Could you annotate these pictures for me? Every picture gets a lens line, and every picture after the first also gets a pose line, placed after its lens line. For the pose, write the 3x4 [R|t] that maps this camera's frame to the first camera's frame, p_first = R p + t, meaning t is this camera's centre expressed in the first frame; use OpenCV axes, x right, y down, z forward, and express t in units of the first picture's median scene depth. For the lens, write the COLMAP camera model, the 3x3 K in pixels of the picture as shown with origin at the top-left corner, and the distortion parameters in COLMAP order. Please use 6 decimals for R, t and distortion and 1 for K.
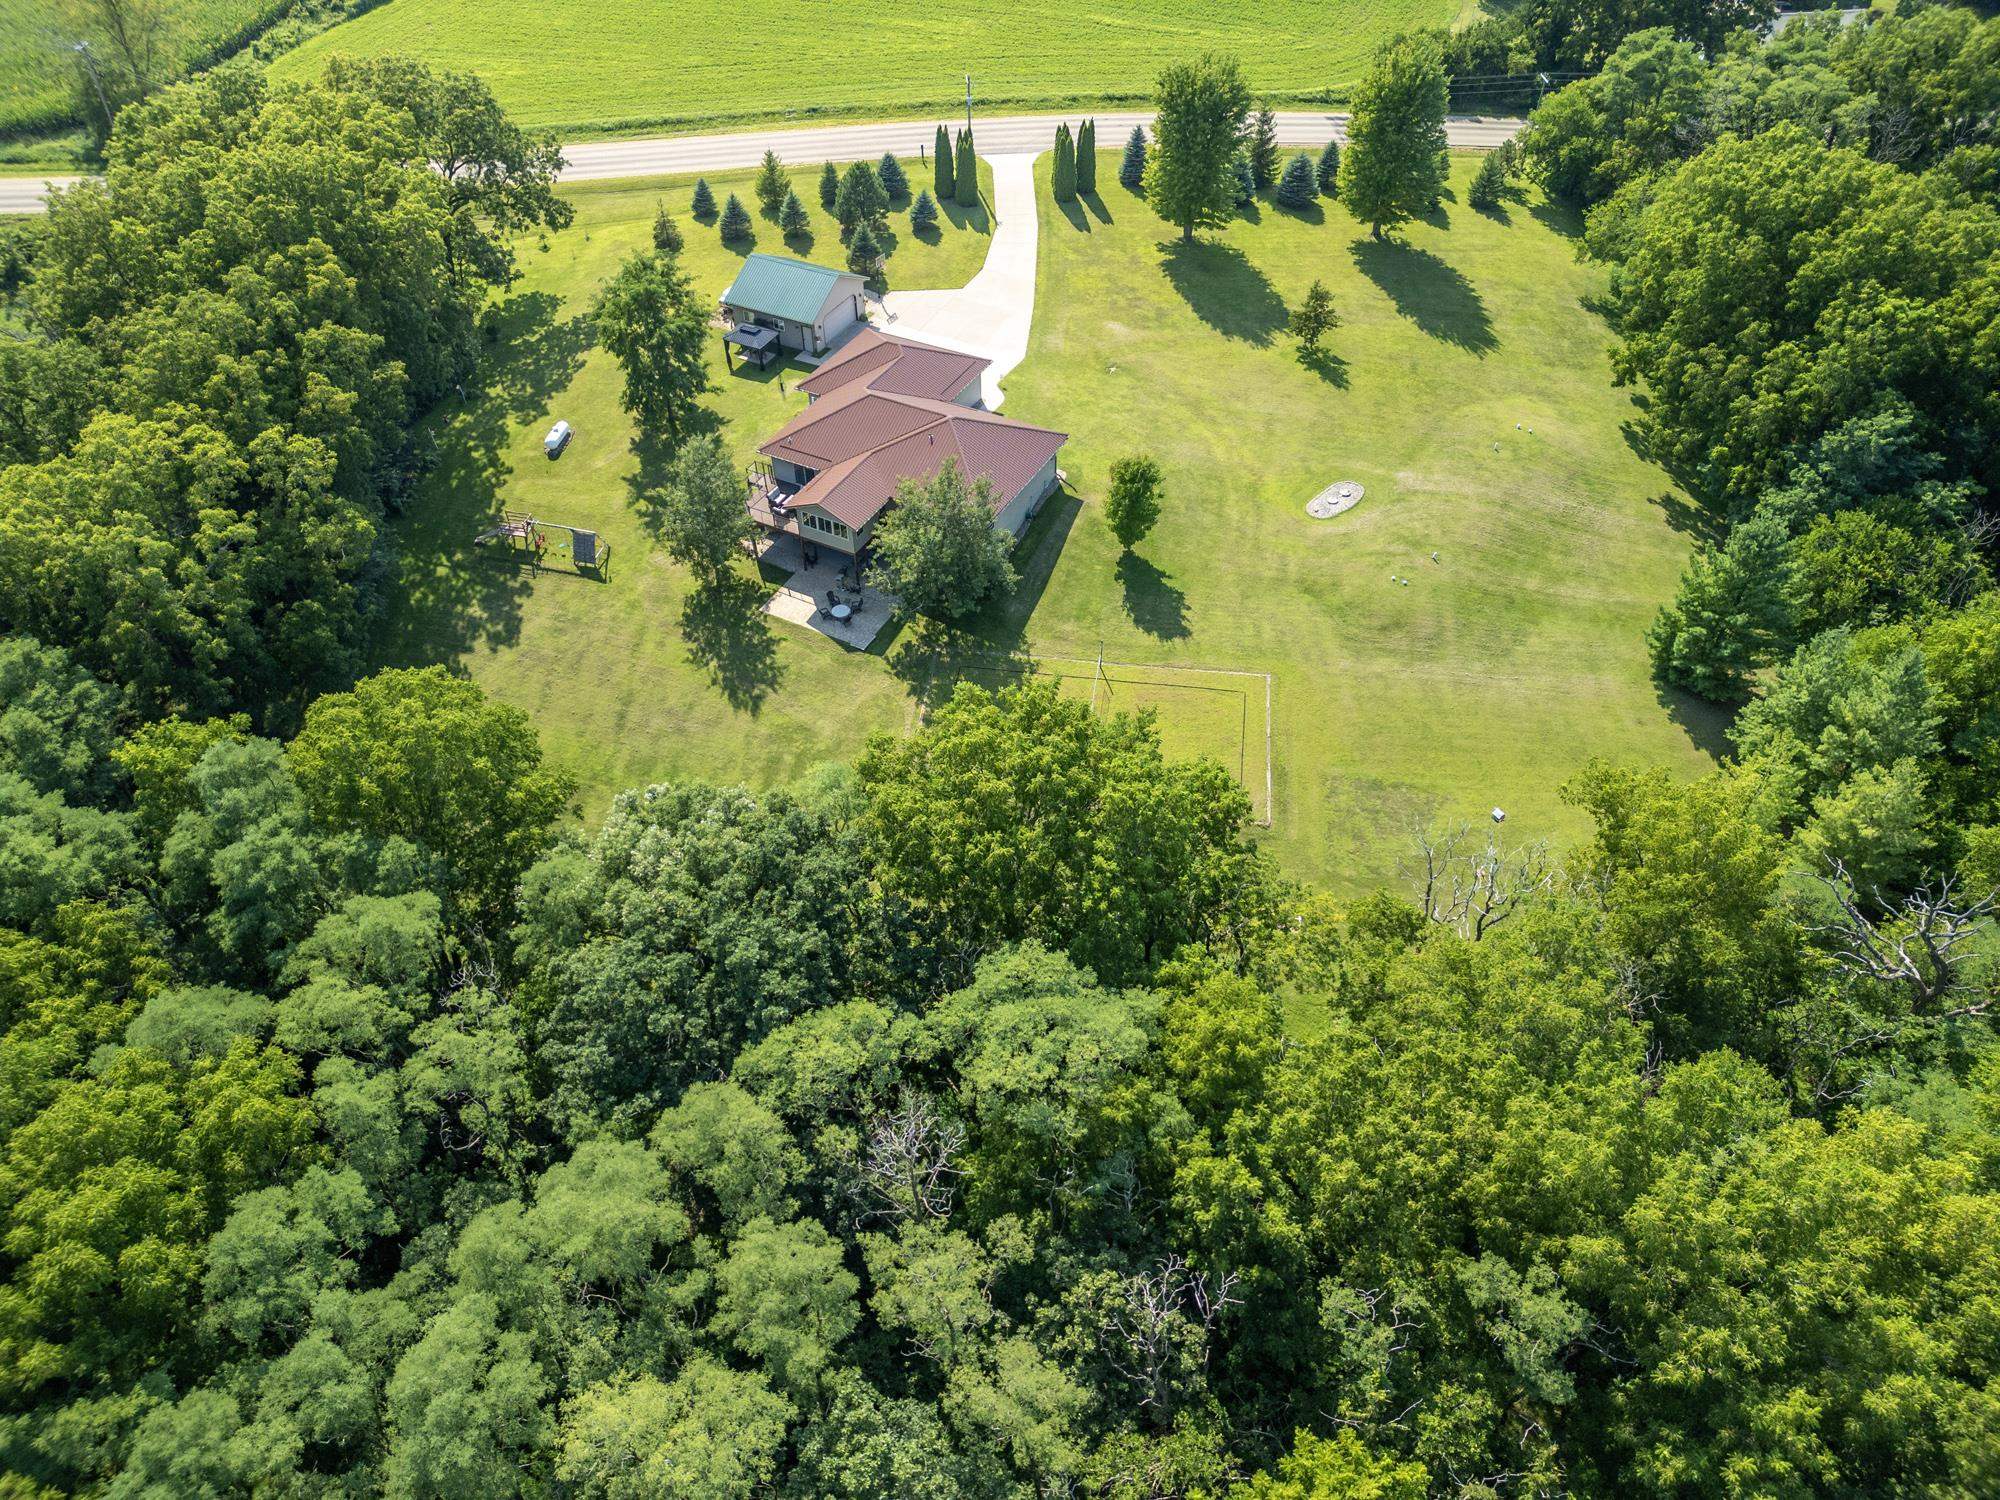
lens RADIAL K [[1366.5, 0, 1000.0], [0, 1366.5, 750.0], [0, 0, 1]] dist [0.044172, -0.065836]
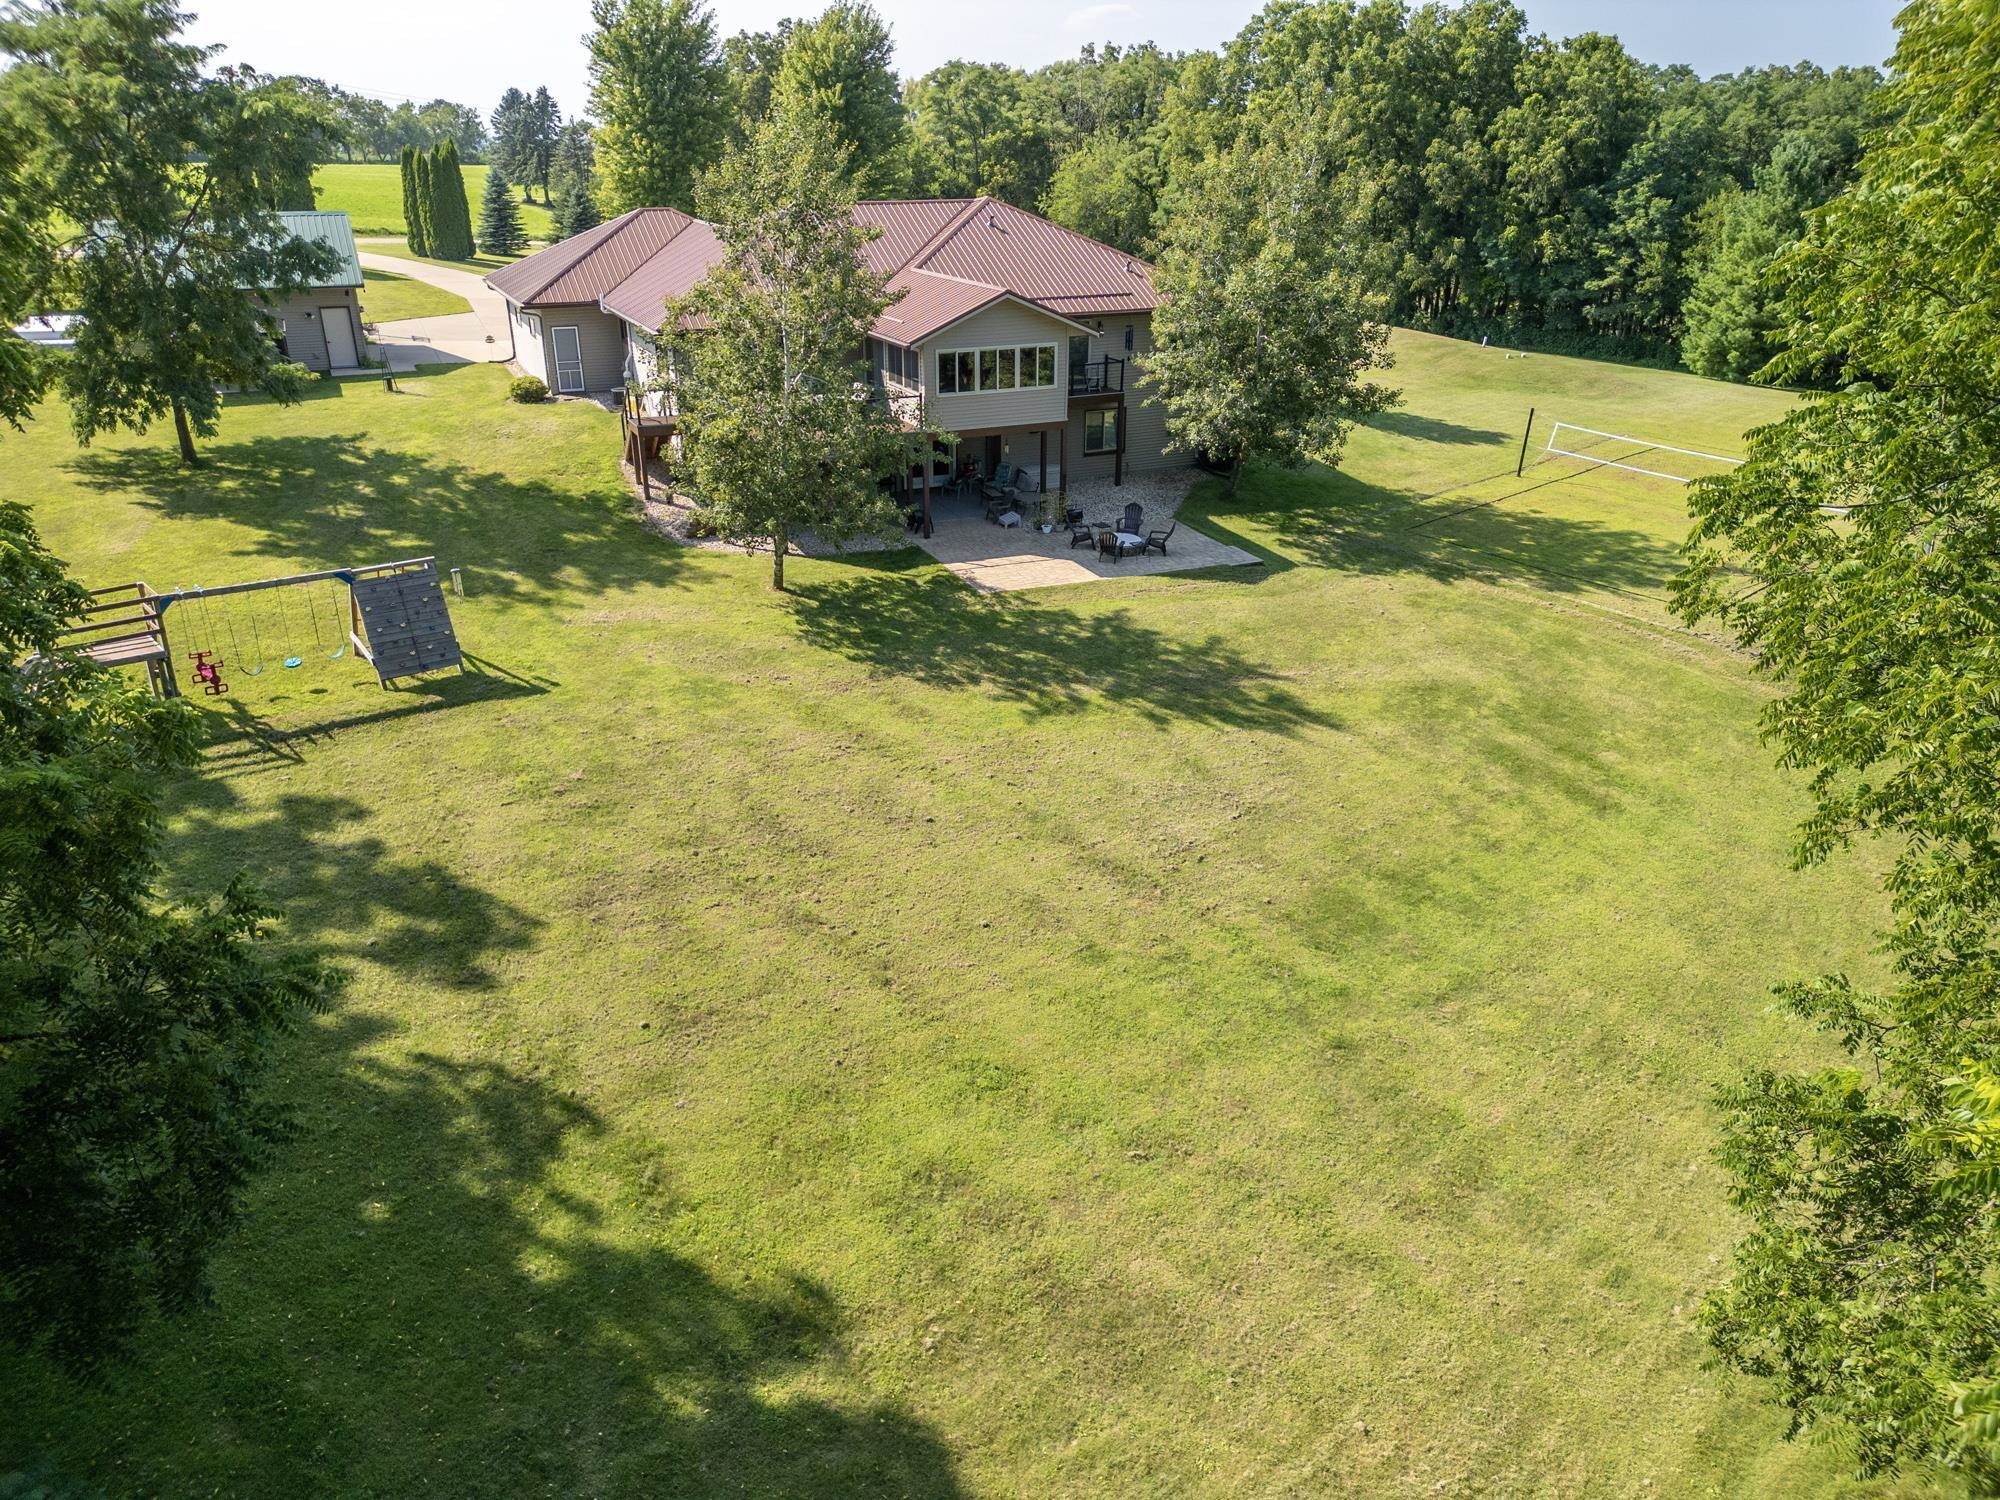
lens RADIAL K [[1366.5, 0, 1000.0], [0, 1366.5, 750.0], [0, 0, 1]] dist [0.044172, -0.065836]
pose [[0.606468, -0.321812, 0.727072, -0.459342], [0.549043, 0.830913, -0.090197, -0.032730], [-0.575107, 0.453895, 0.680611, 0.771194]]
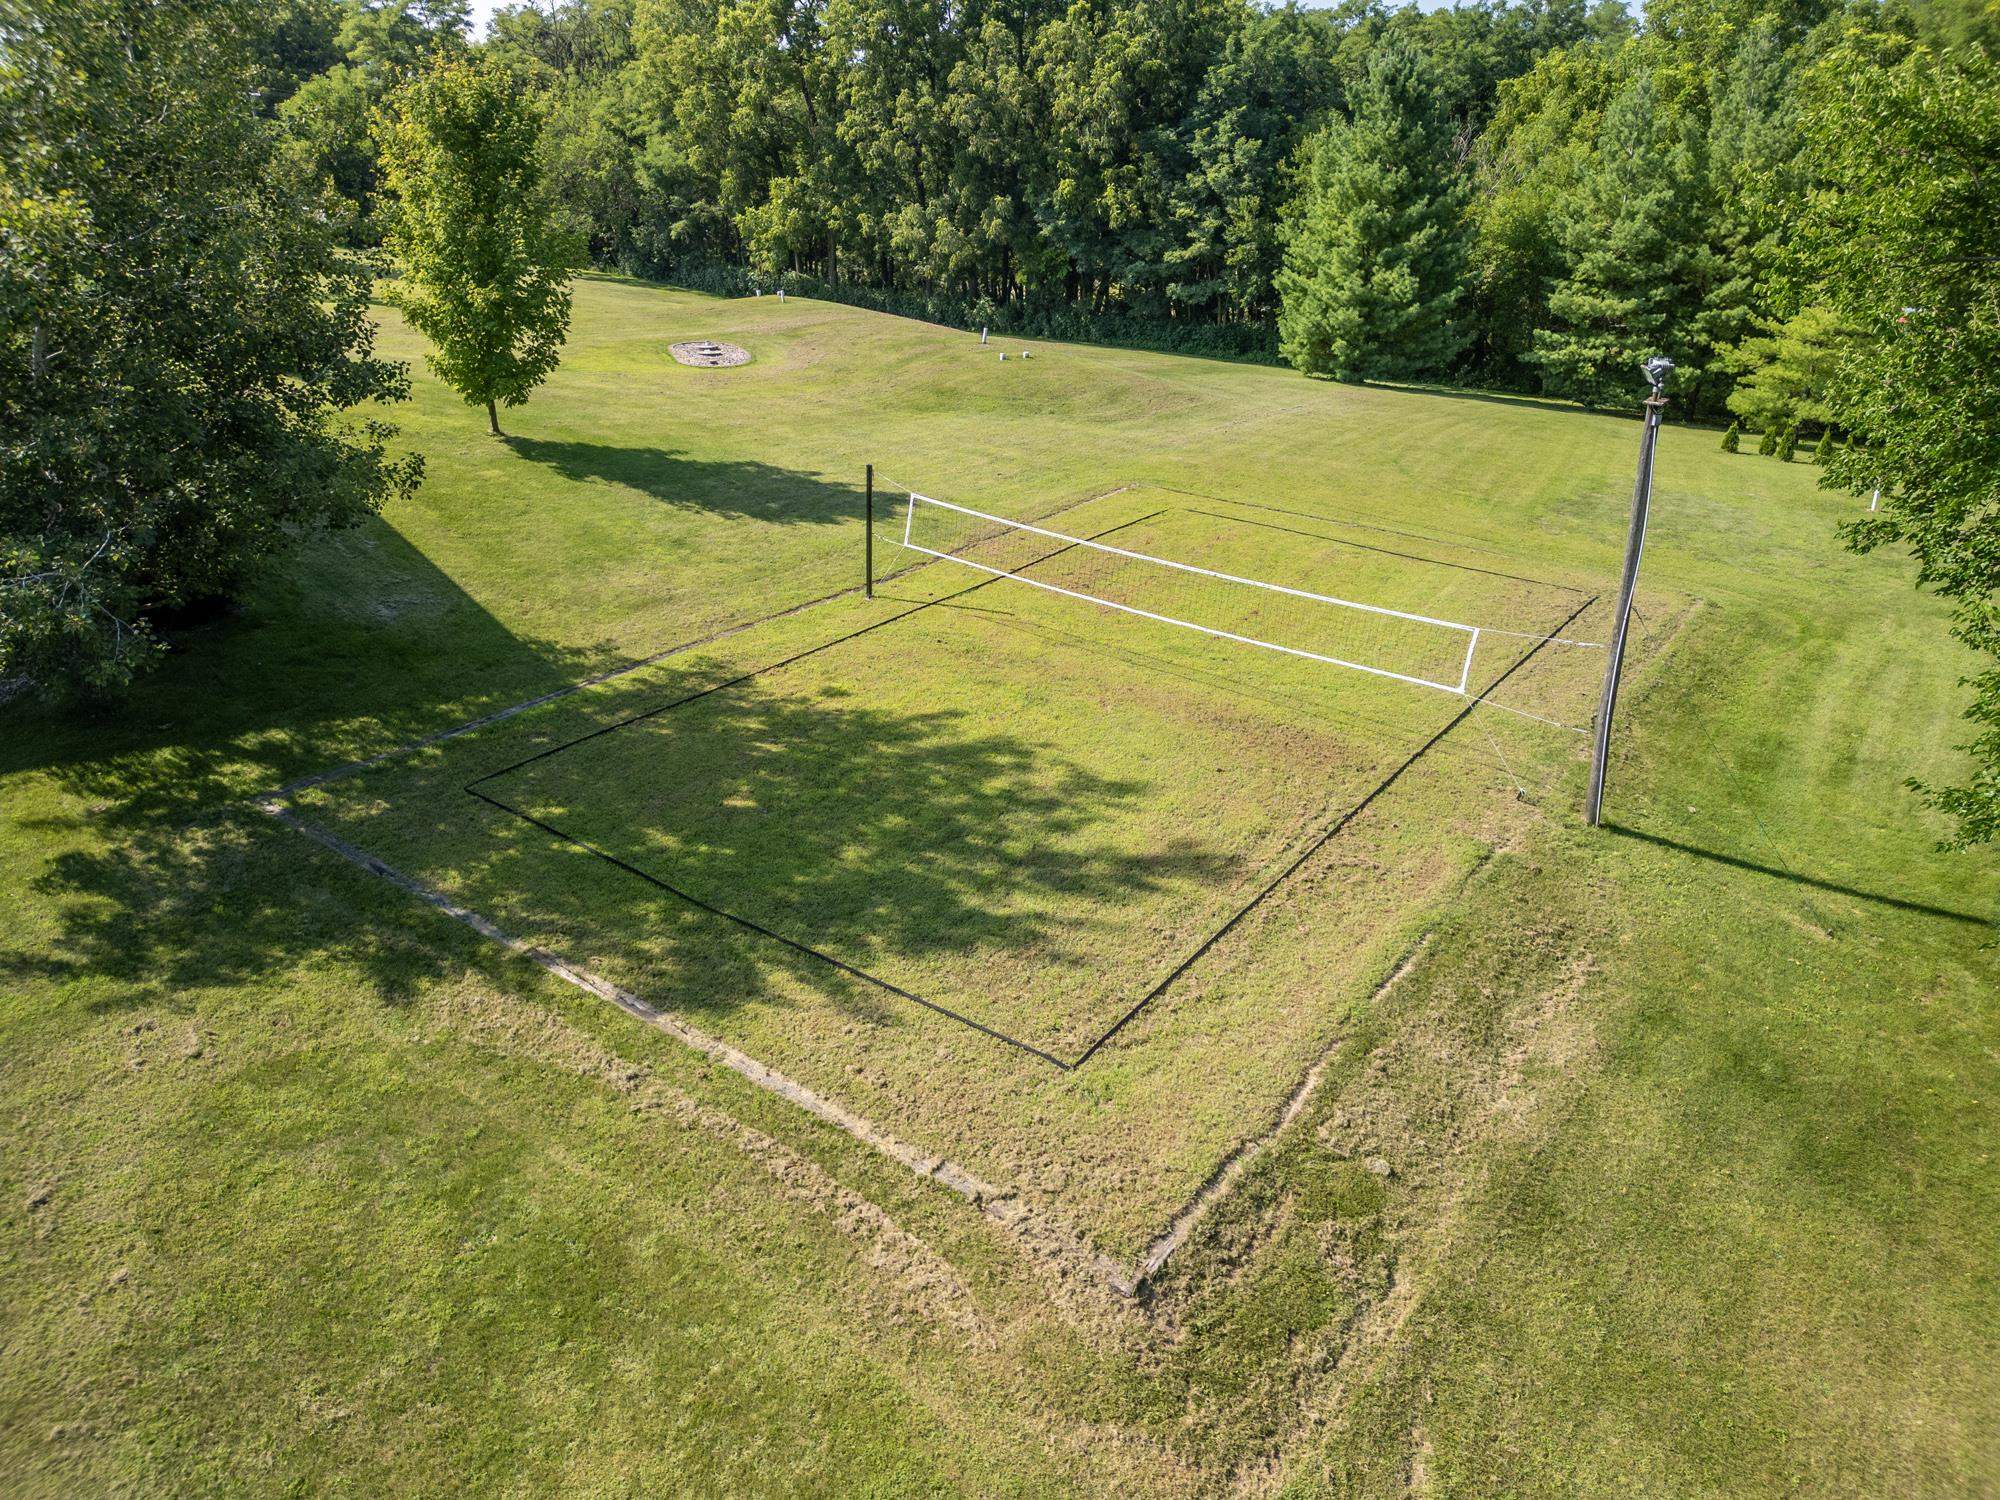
lens RADIAL K [[1366.5, 0, 1000.0], [0, 1366.5, 750.0], [0, 0, 1]] dist [0.044172, -0.065836]
pose [[0.449520, -0.361948, 0.816655, -0.147261], [0.617195, 0.786759, 0.008969, -0.020215], [-0.645757, 0.500004, 0.577057, 0.809106]]
